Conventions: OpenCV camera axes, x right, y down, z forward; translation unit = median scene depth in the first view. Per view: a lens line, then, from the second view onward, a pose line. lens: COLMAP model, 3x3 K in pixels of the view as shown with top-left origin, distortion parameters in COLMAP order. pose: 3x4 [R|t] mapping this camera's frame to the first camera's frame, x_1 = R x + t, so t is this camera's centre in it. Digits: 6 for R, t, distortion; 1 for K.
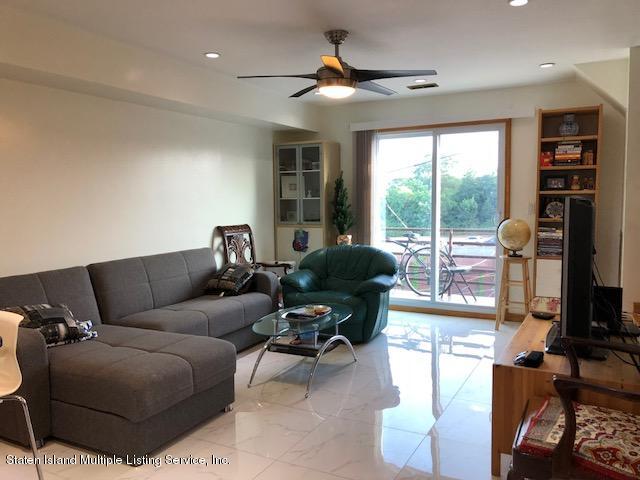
lens RADIAL K [[537.6, 0, 312.4], [0, 537.6, 238.2], [0, 0, 1]] dist [0.068949, -0.088972]
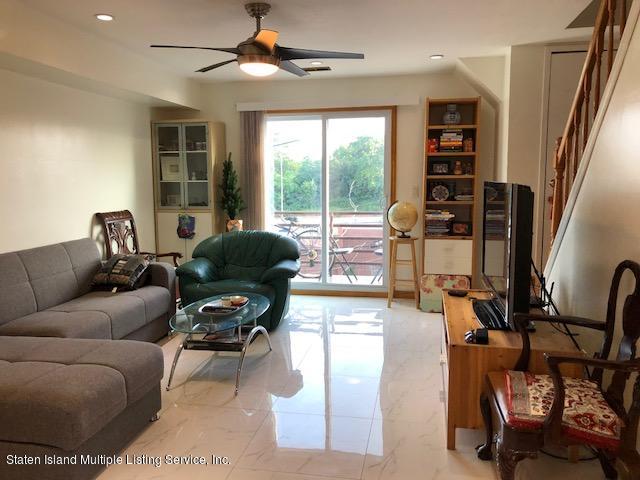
lens RADIAL K [[537.6, 0, 312.4], [0, 537.6, 238.2], [0, 0, 1]] dist [0.068949, -0.088972]
pose [[0.953862, -0.029871, 0.298757, -0.116360], [0.019523, 0.999104, 0.037562, -0.008161], [-0.299611, -0.029996, 0.953590, 0.049245]]
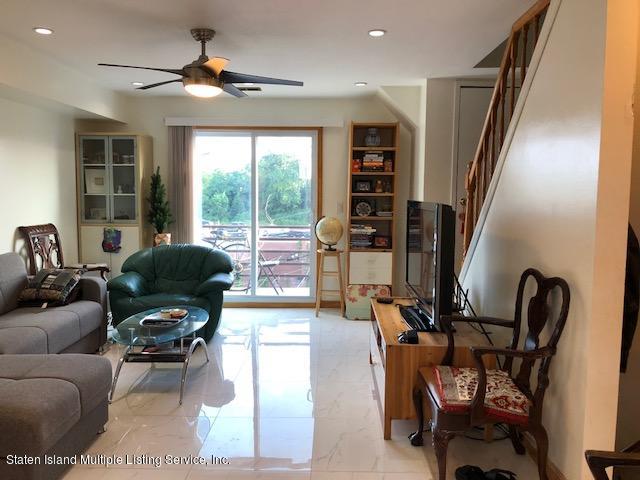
lens RADIAL K [[541.1, 0, 320.0], [0, 541.1, 240.0], [0, 0, 1]] dist [0.012049, -0.003105]
pose [[0.883865, -0.024311, 0.467110, -0.174895], [0.017074, 0.999660, 0.019719, -0.010784], [-0.467430, -0.009454, 0.883979, 0.018237]]
